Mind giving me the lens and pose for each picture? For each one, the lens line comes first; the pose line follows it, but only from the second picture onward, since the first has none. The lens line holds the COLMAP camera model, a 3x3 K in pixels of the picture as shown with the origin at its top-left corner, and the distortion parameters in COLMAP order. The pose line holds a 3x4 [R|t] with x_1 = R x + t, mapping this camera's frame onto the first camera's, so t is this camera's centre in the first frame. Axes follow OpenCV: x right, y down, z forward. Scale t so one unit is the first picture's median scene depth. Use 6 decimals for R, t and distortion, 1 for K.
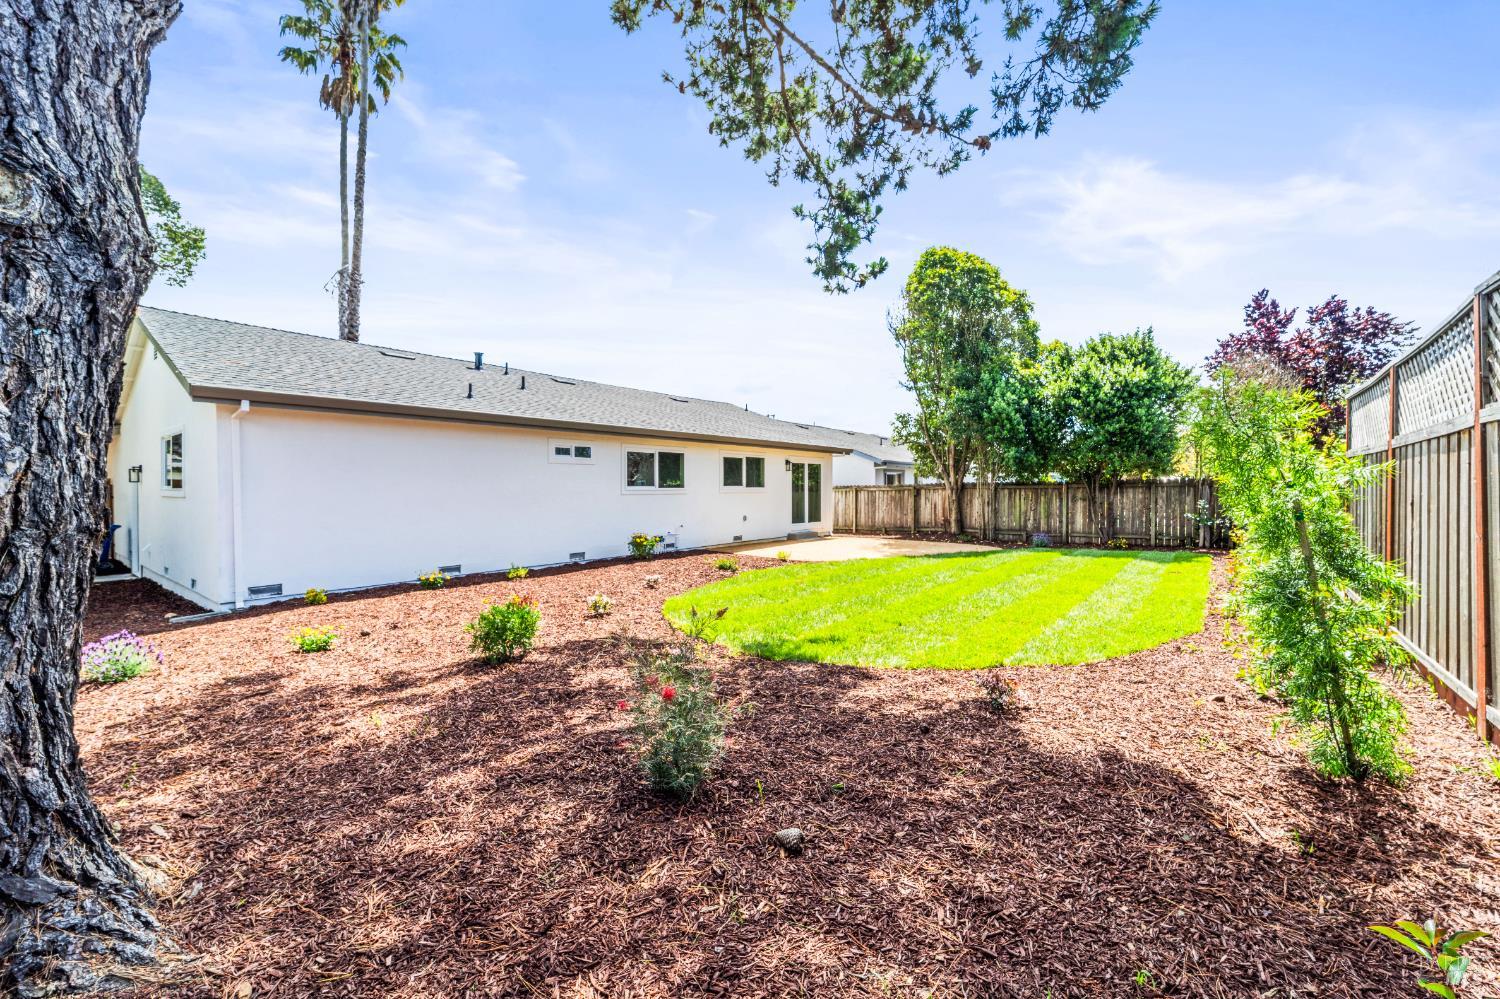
lens RADIAL K [[617.1, 0, 750.1], [0, 617.1, 496.0], [0, 0, 1]] dist [0.001314, 0.000105]
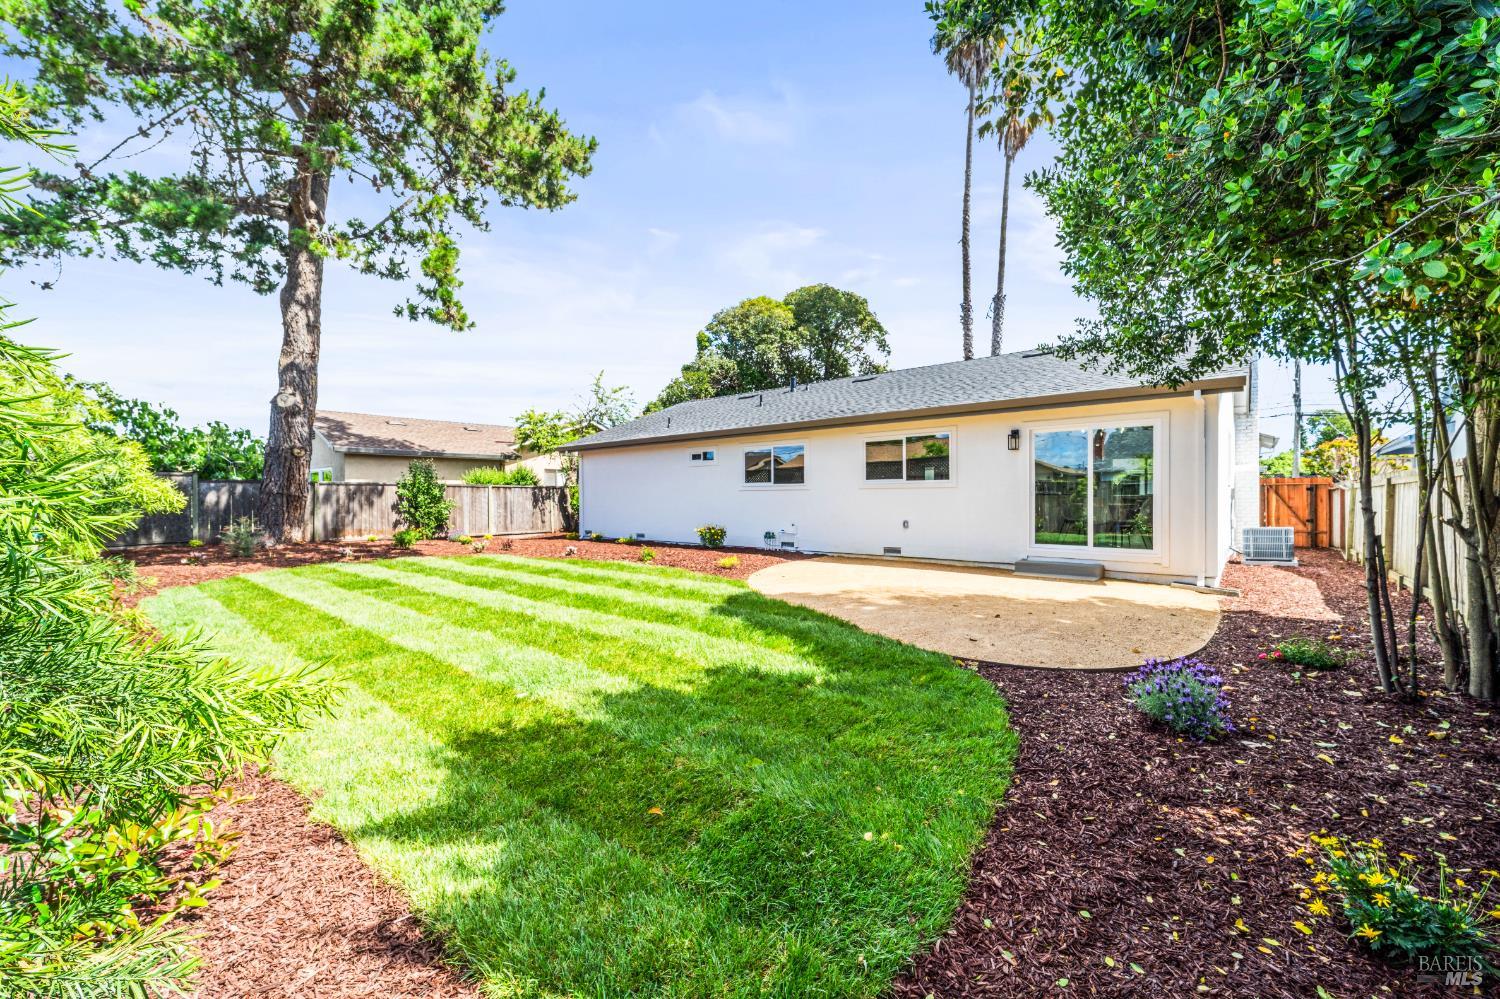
lens RADIAL K [[617.1, 0, 747.5], [0, 617.1, 493.2], [0, 0, 1]] dist [0.001314, 0.000105]
pose [[-0.025105, -0.000709, -0.999685, 0.848010], [-0.010251, 0.999947, -0.000452, 0.001879], [0.999632, 0.010236, -0.025111, 0.984787]]
